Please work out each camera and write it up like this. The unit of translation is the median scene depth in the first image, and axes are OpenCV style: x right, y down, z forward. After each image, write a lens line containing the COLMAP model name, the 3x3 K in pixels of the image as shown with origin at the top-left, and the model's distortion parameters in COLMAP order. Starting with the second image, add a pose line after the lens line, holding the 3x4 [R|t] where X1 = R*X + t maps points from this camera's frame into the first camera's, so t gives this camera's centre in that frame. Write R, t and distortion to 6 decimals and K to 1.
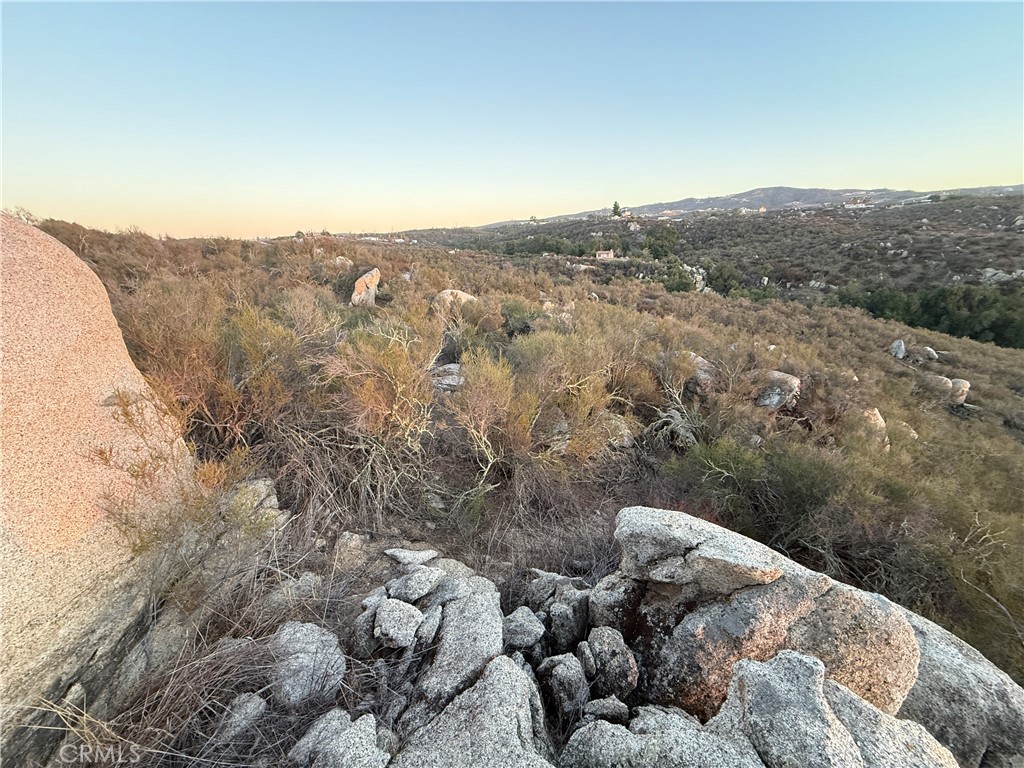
lens RADIAL K [[406.6, 0, 510.5], [0, 406.6, 384.3], [0, 0, 1]] dist [-0.000945, 0.000198]
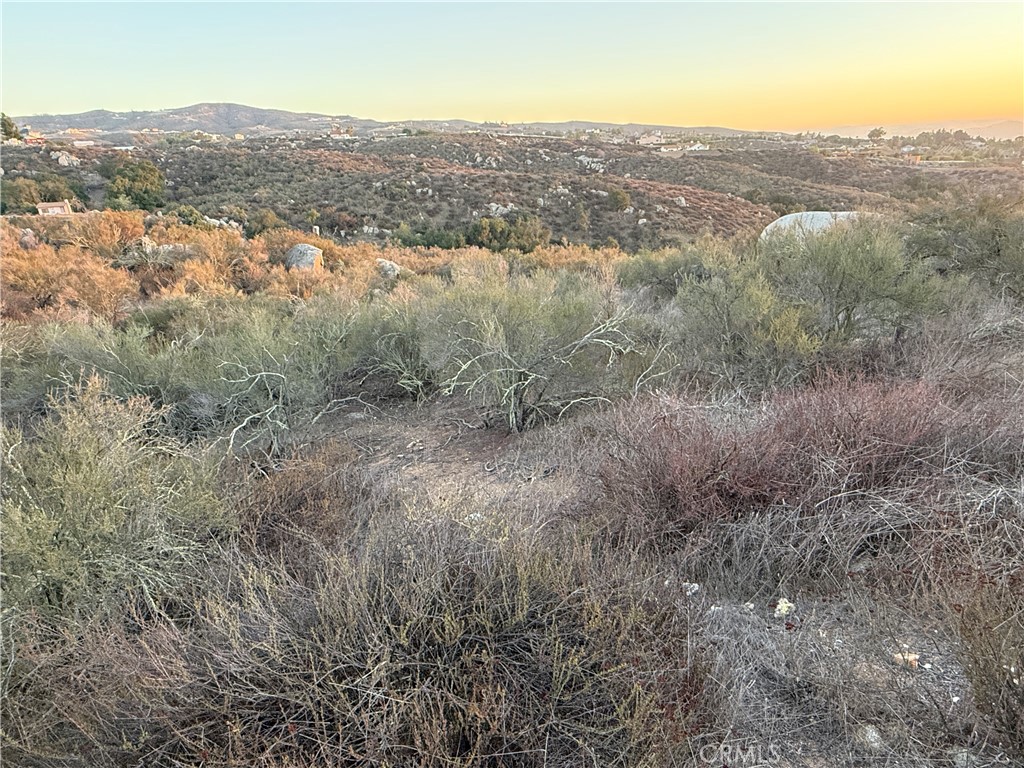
lens RADIAL K [[622.0, 0, 508.6], [0, 622.0, 385.9], [0, 0, 1]] dist [-0.001180, 0.001369]
pose [[0.581937, -0.269834, 0.767163, -0.258104], [0.281591, 0.951850, 0.121191, -0.006353], [-0.762926, 0.145501, 0.629900, -0.028297]]
